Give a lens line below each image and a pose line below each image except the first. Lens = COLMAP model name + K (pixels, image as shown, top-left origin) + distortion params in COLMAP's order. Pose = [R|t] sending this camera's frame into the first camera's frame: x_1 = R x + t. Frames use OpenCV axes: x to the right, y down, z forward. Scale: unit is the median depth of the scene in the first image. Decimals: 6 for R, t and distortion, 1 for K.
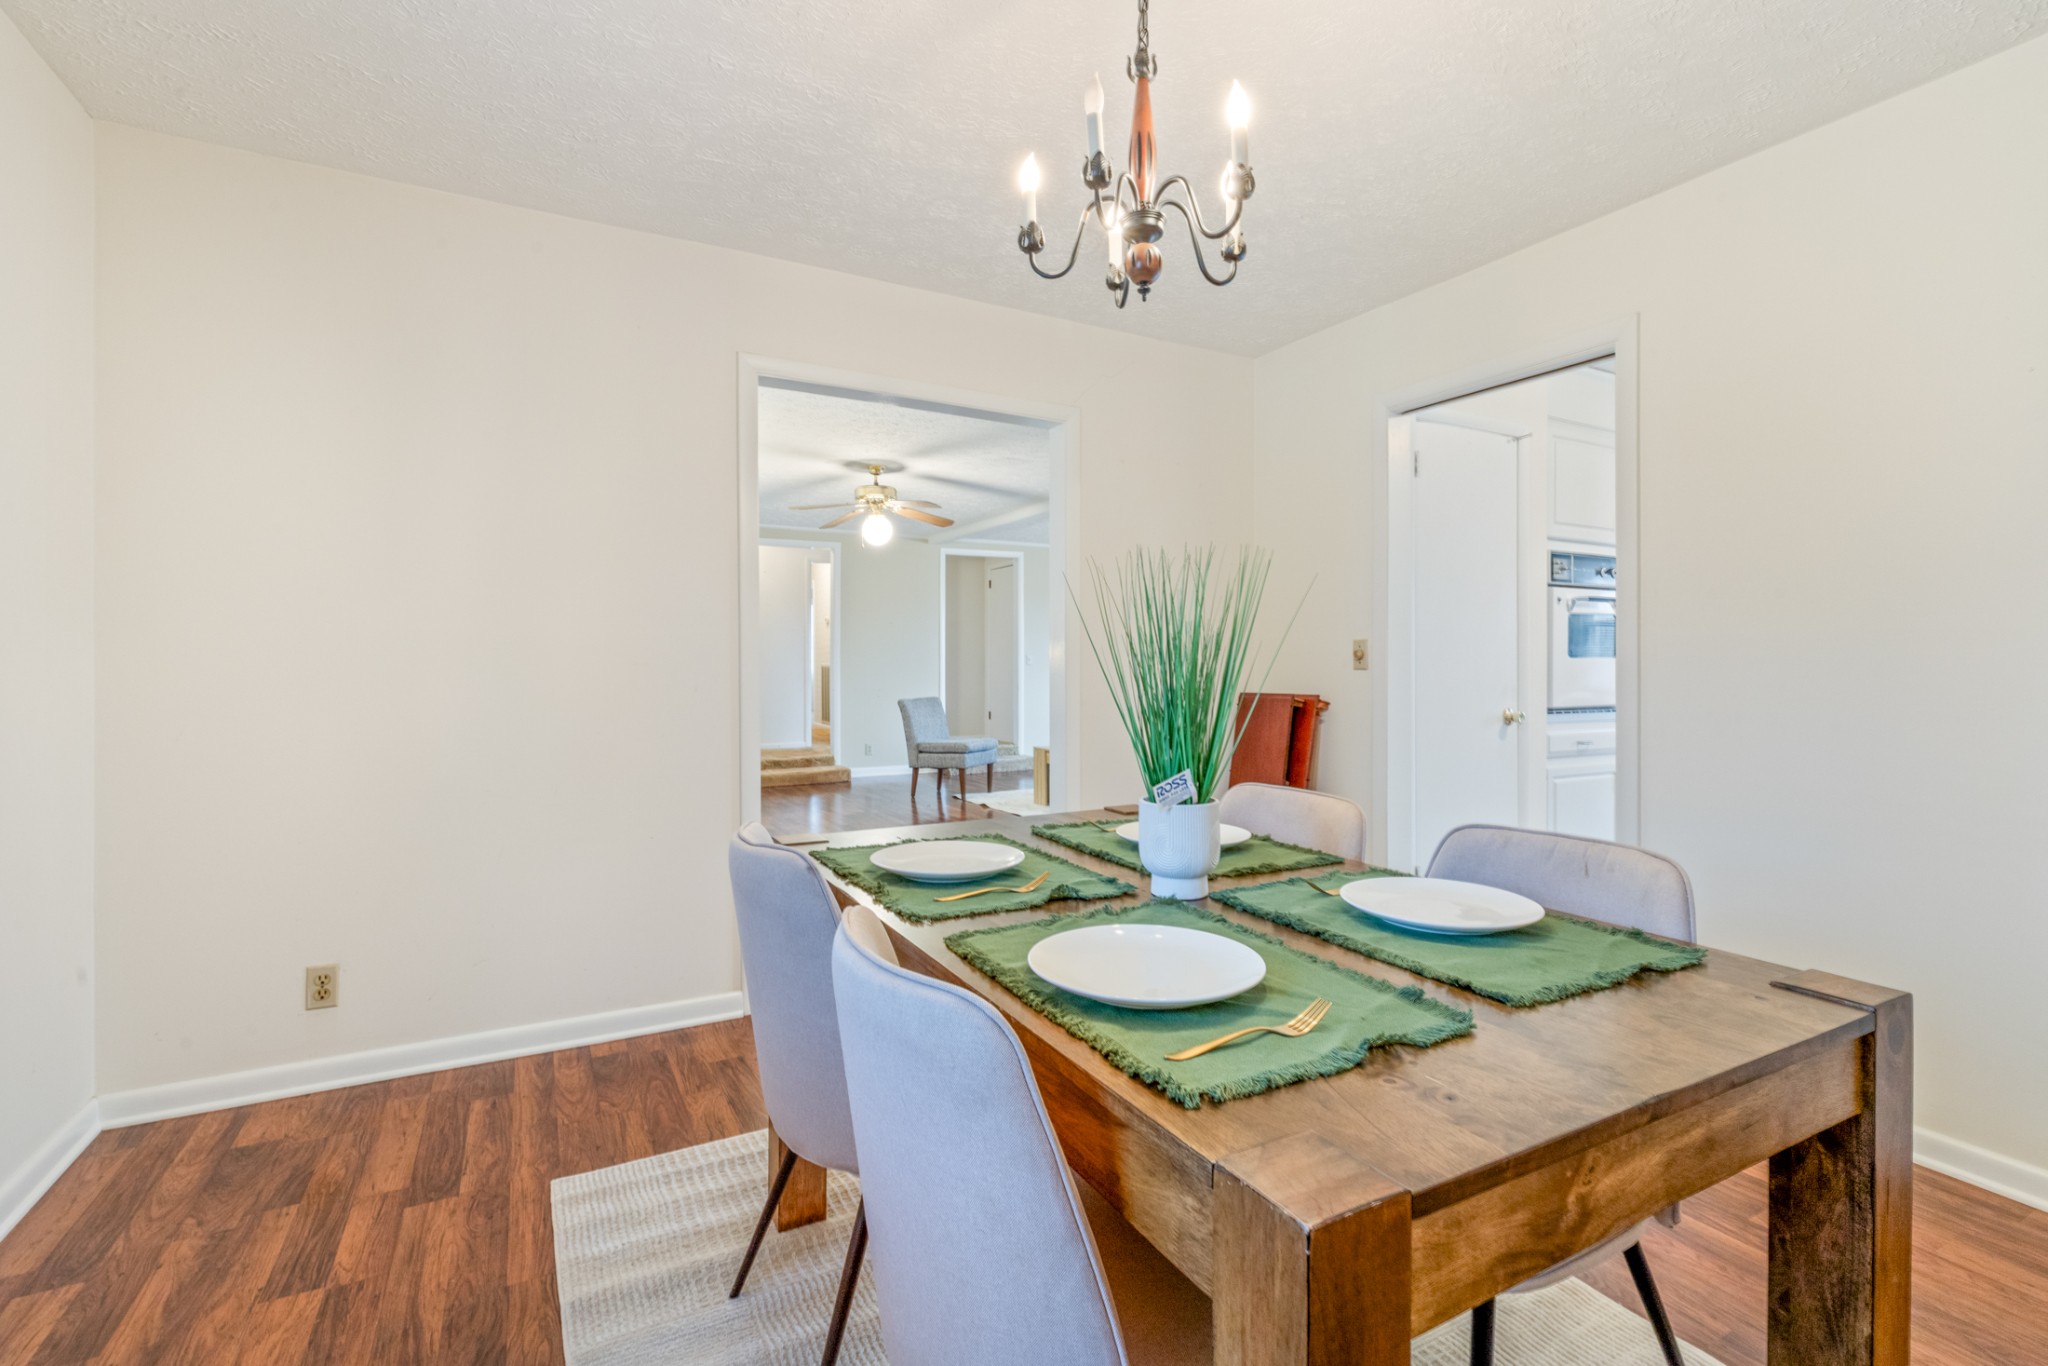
lens RADIAL K [[950.0, 0, 1026.7], [0, 950.0, 644.8], [0, 0, 1]] dist [0.001036, -0.000003]
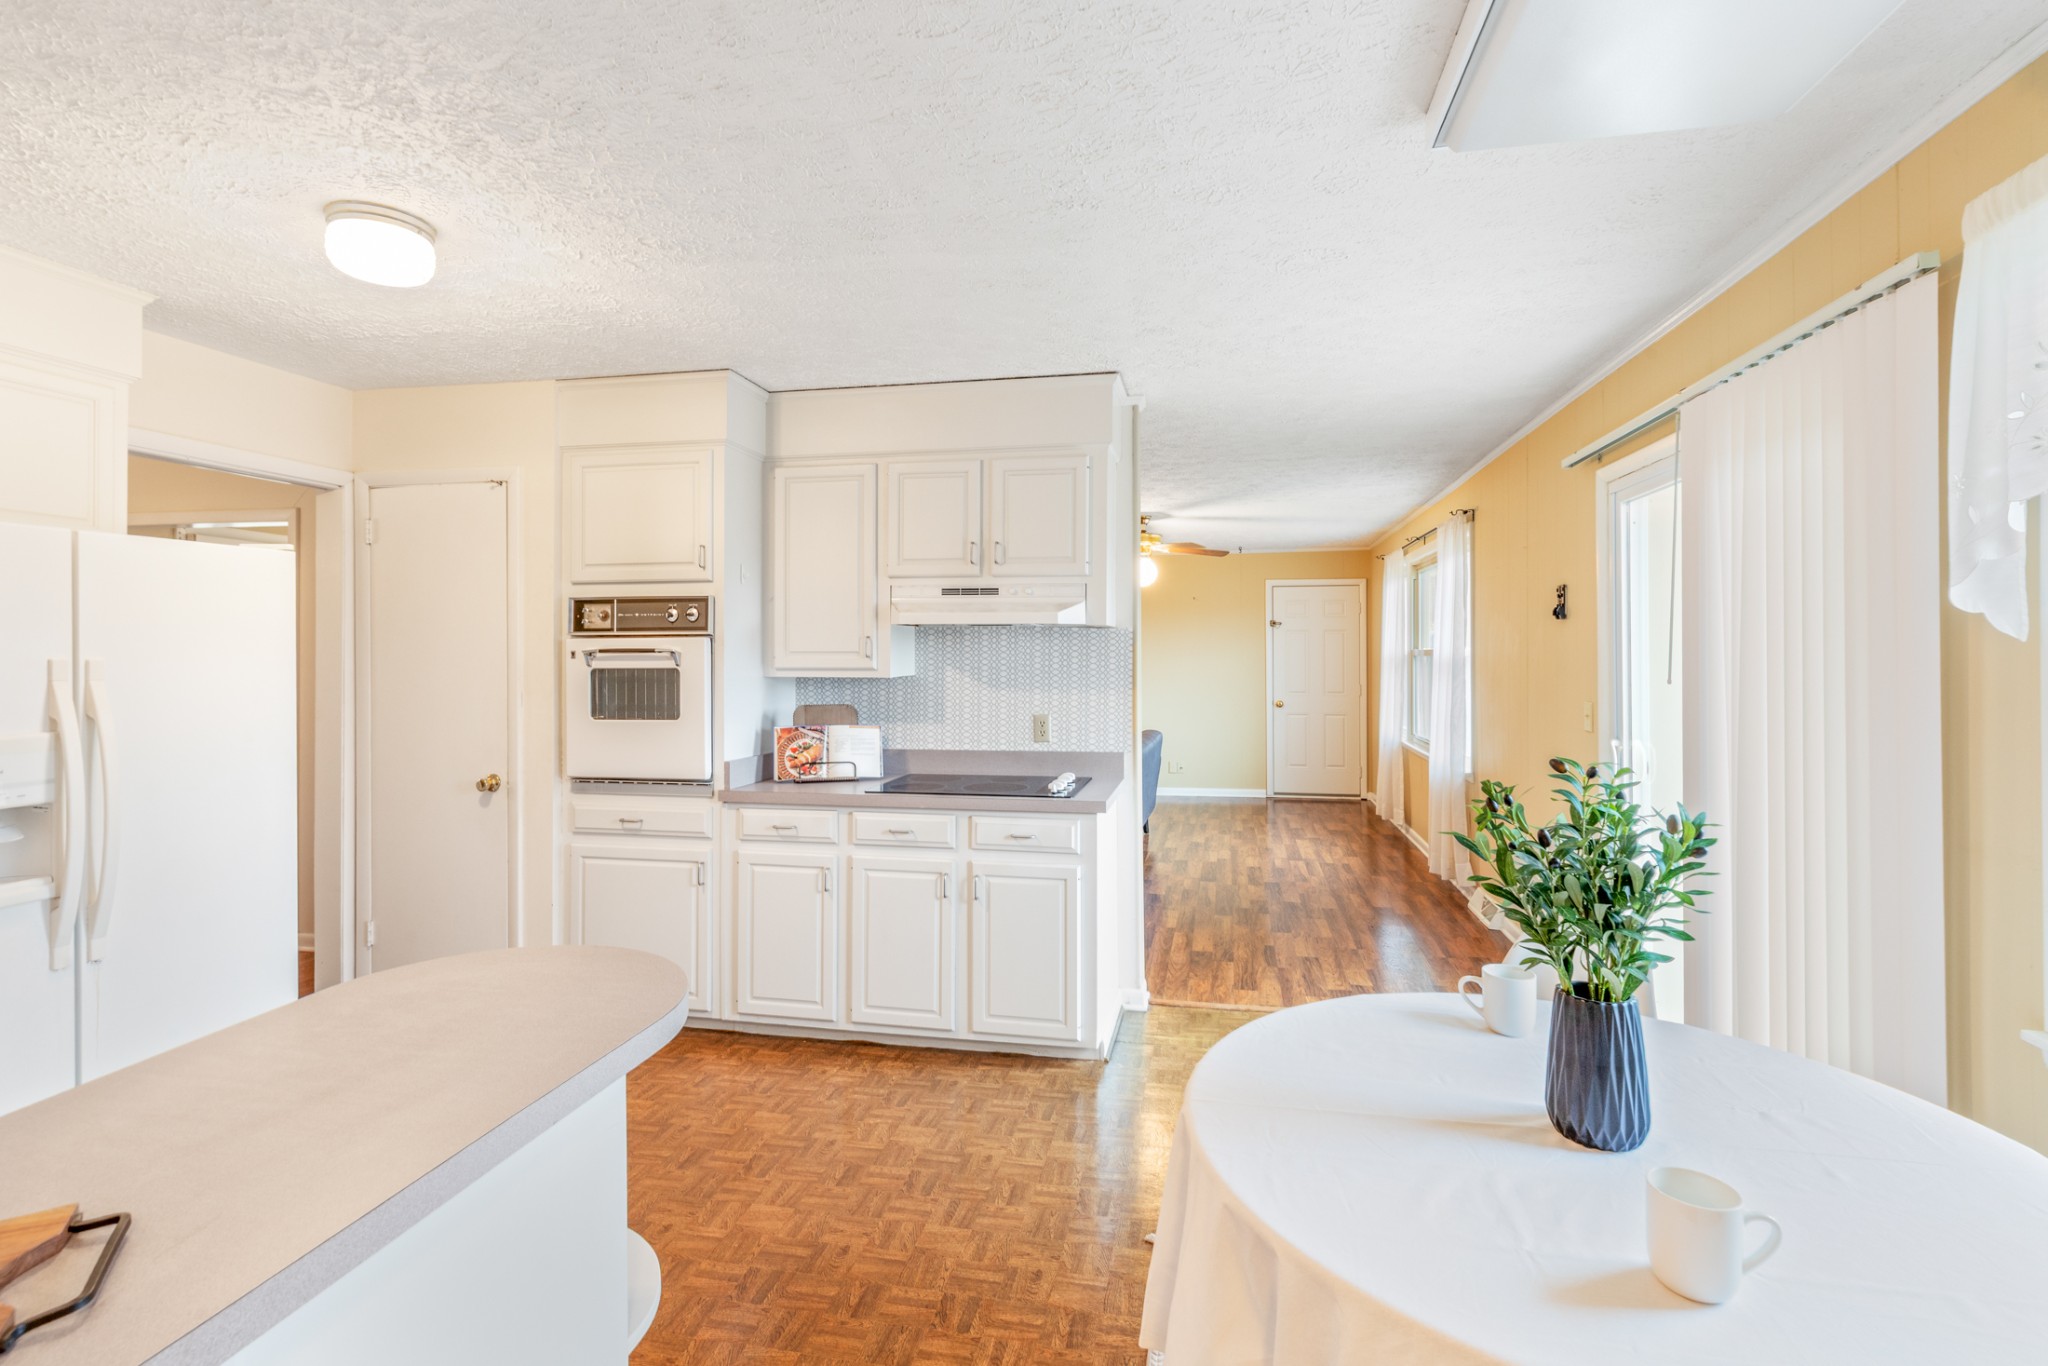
lens RADIAL K [[950.0, 0, 1026.7], [0, 950.0, 644.8], [0, 0, 1]] dist [0.001036, -0.000003]
pose [[0.775831, -0.031922, -0.630133, 1.417937], [0.007135, 0.999099, -0.041828, -0.014858], [0.630901, 0.027956, 0.775360, 0.575888]]
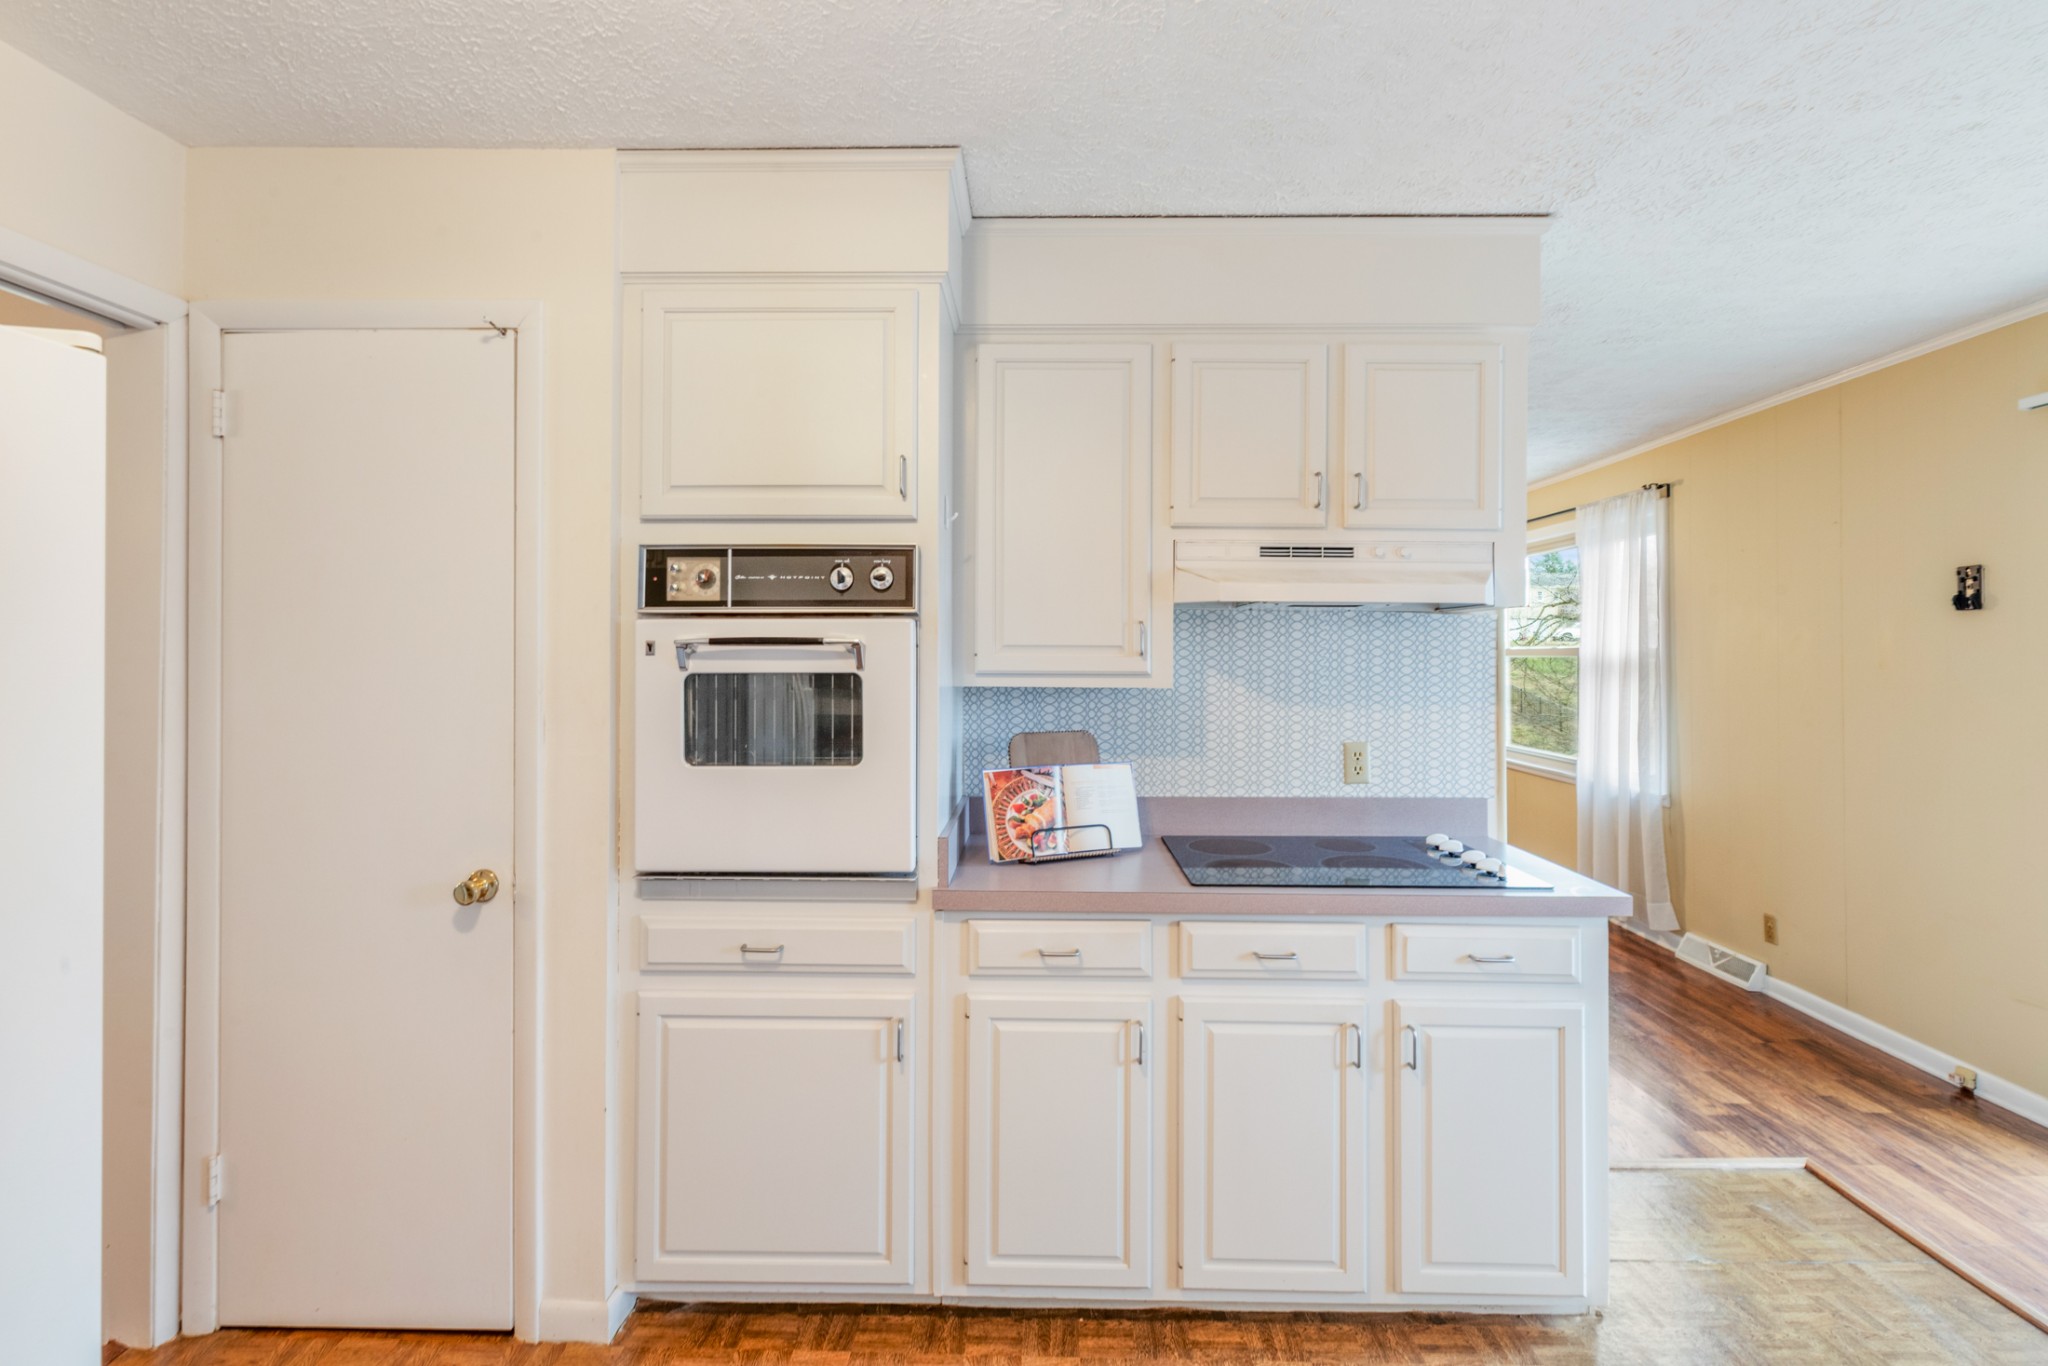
lens RADIAL K [[933.6, 0, 1027.6], [0, 933.6, 638.2], [0, 0, 1]] dist [0.000782, 0.000042]
pose [[0.874593, -0.029873, -0.483937, 0.943630], [0.007992, 0.998853, -0.047215, -0.026426], [0.484792, 0.037427, 0.873828, 0.669945]]
